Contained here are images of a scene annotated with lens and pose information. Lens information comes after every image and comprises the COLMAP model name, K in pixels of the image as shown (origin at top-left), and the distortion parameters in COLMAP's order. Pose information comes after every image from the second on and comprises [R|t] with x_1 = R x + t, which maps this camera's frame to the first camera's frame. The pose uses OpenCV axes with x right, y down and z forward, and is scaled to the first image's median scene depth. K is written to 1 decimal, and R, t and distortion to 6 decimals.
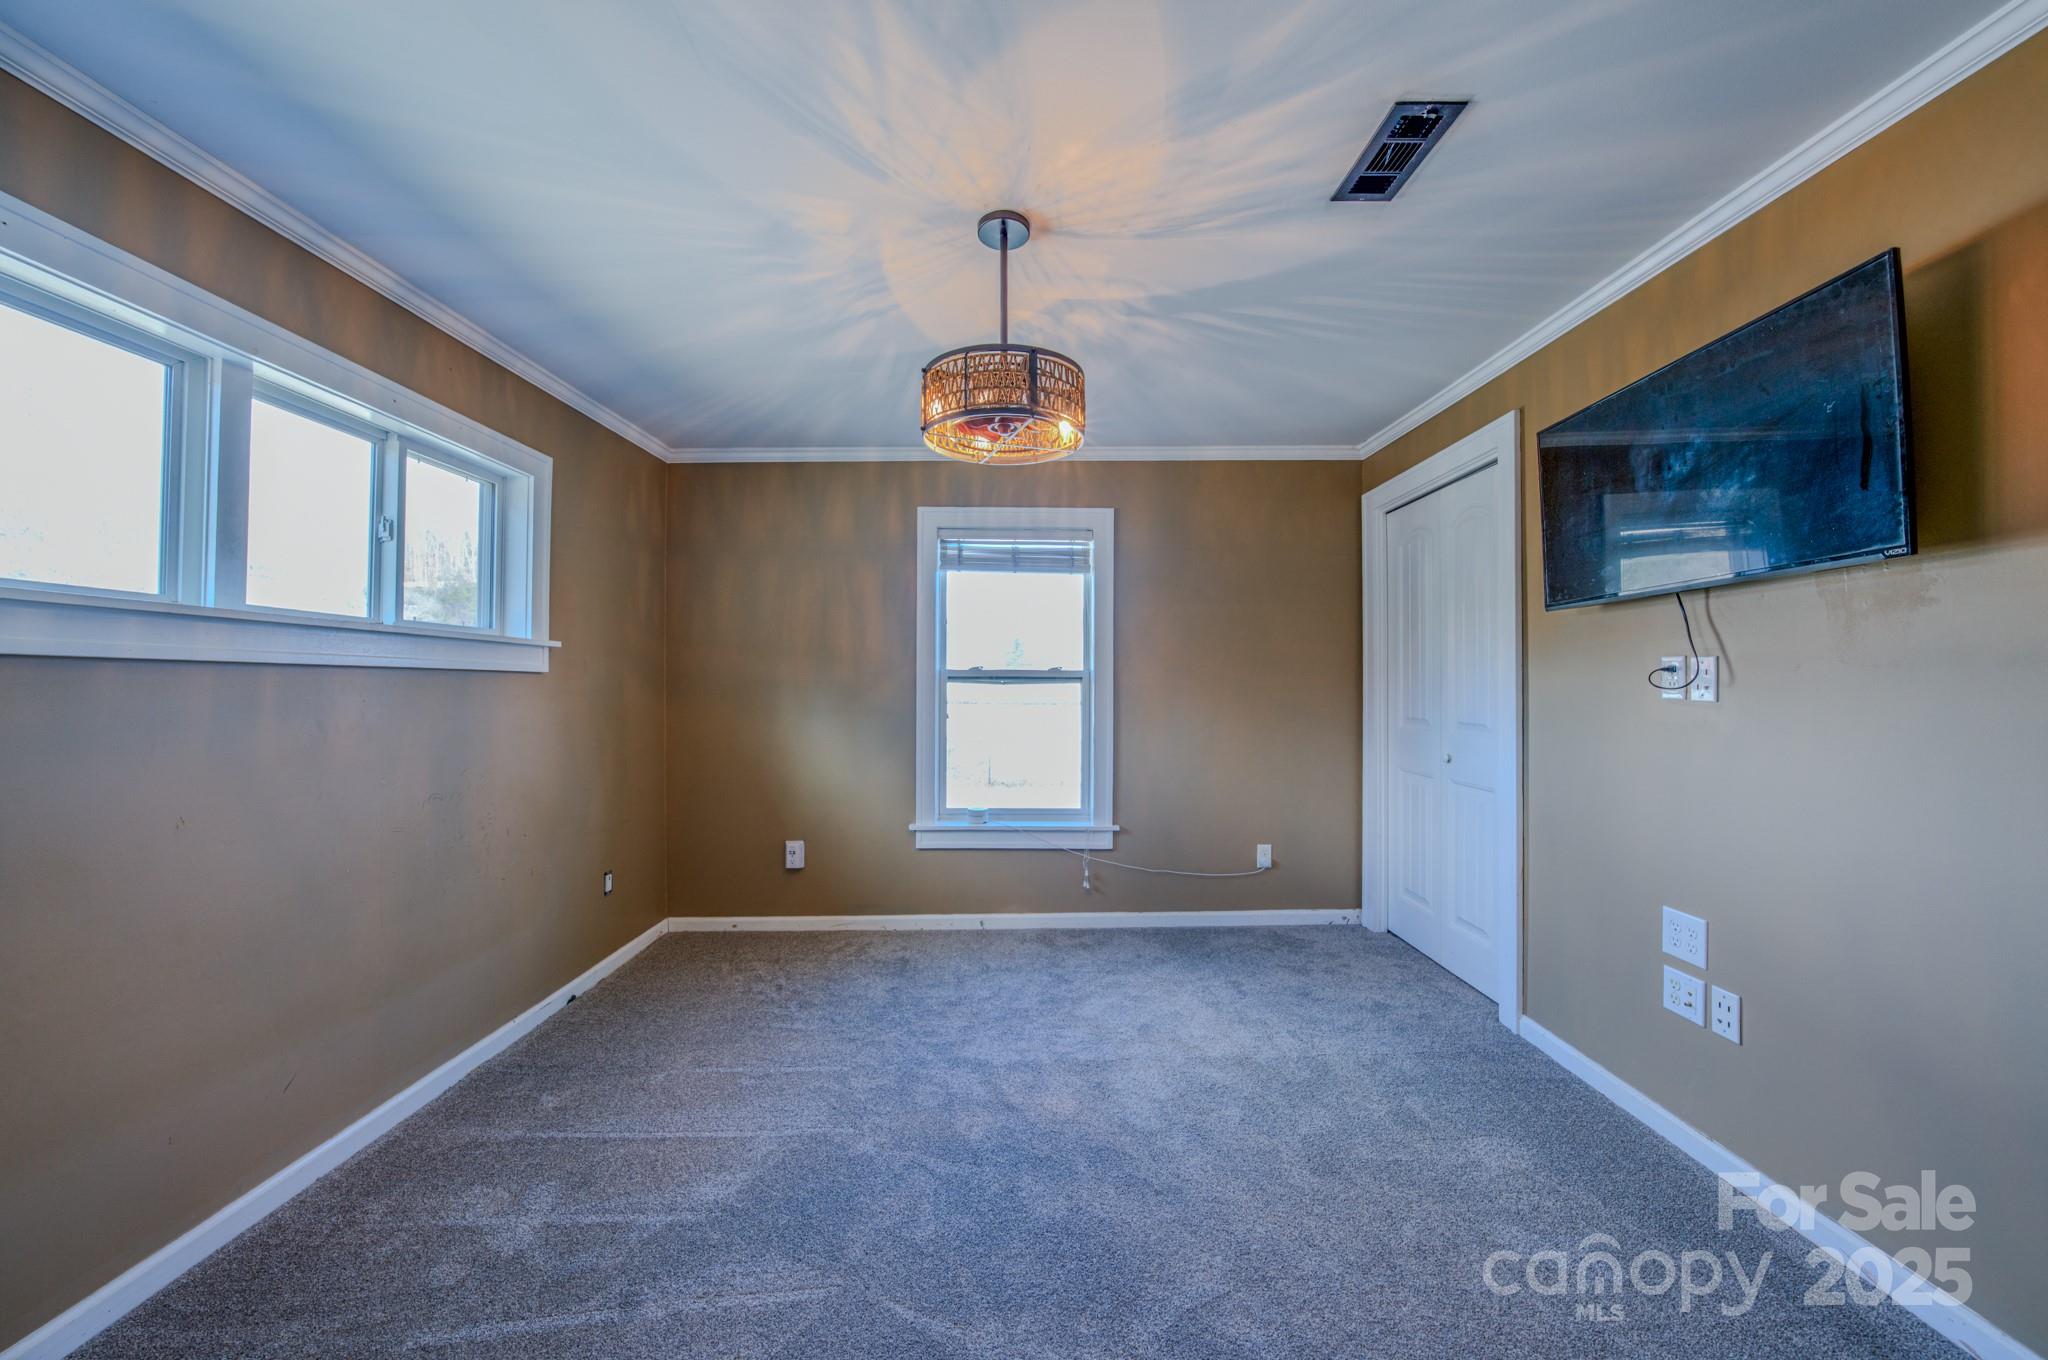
lens RADIAL K [[704.6, 0, 968.4], [0, 704.6, 676.4], [0, 0, 1]] dist [-0.019745, 0.000014]
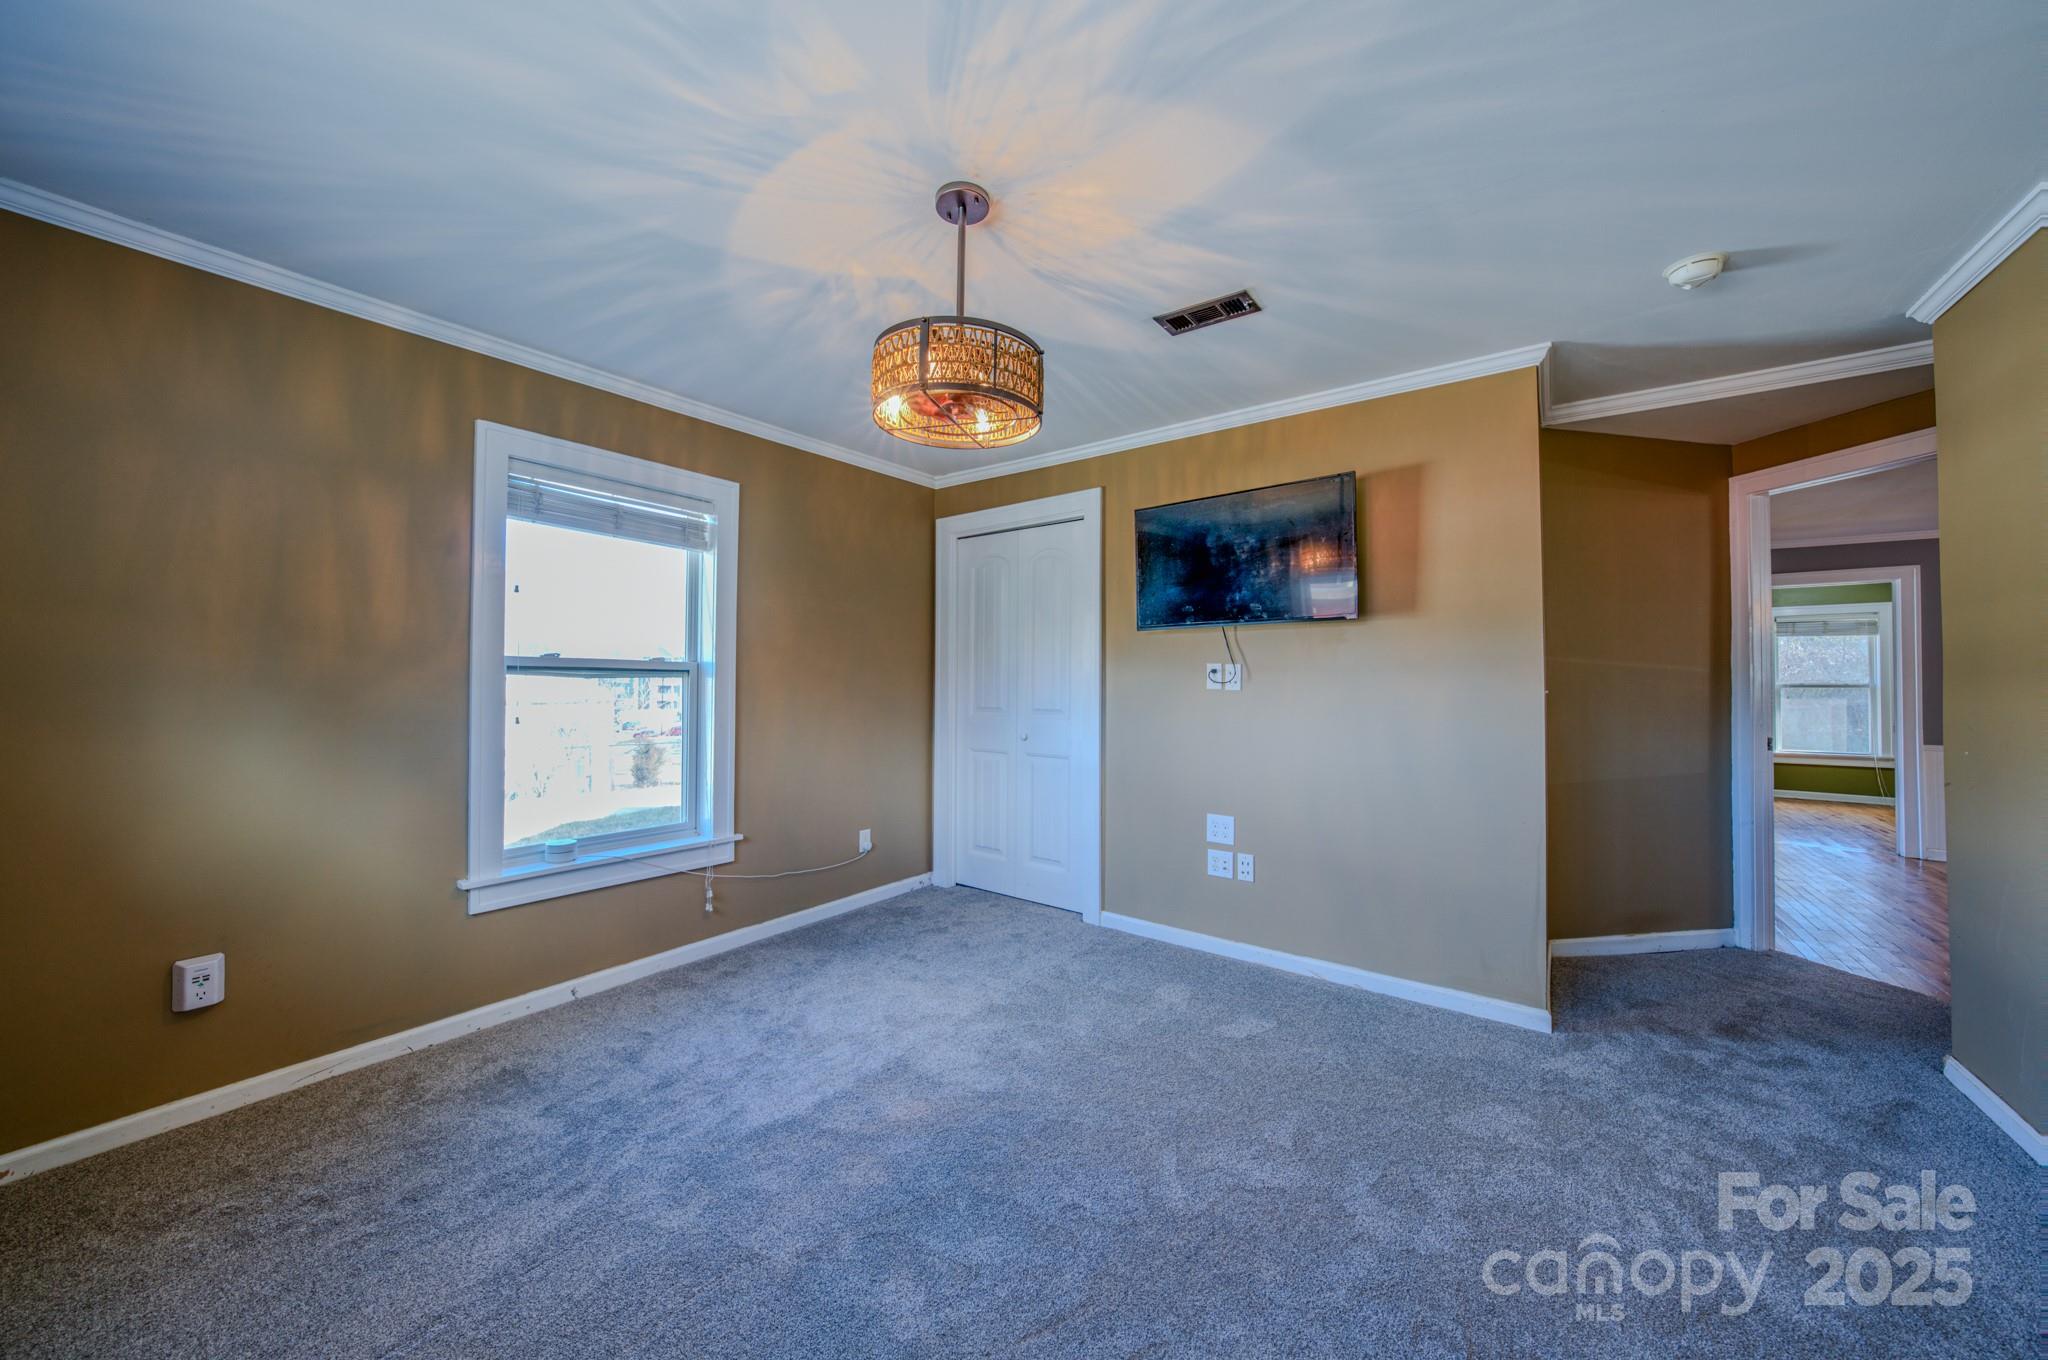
lens RADIAL K [[718.1, 0, 1025.3], [0, 718.1, 676.6], [0, 0, 1]] dist [-0.032386, 0.008155]
pose [[0.595857, 0.009832, 0.803030, -0.339294], [-0.013541, 0.999906, -0.002194, 0.006457], [-0.802976, -0.009566, 0.595934, 0.173289]]
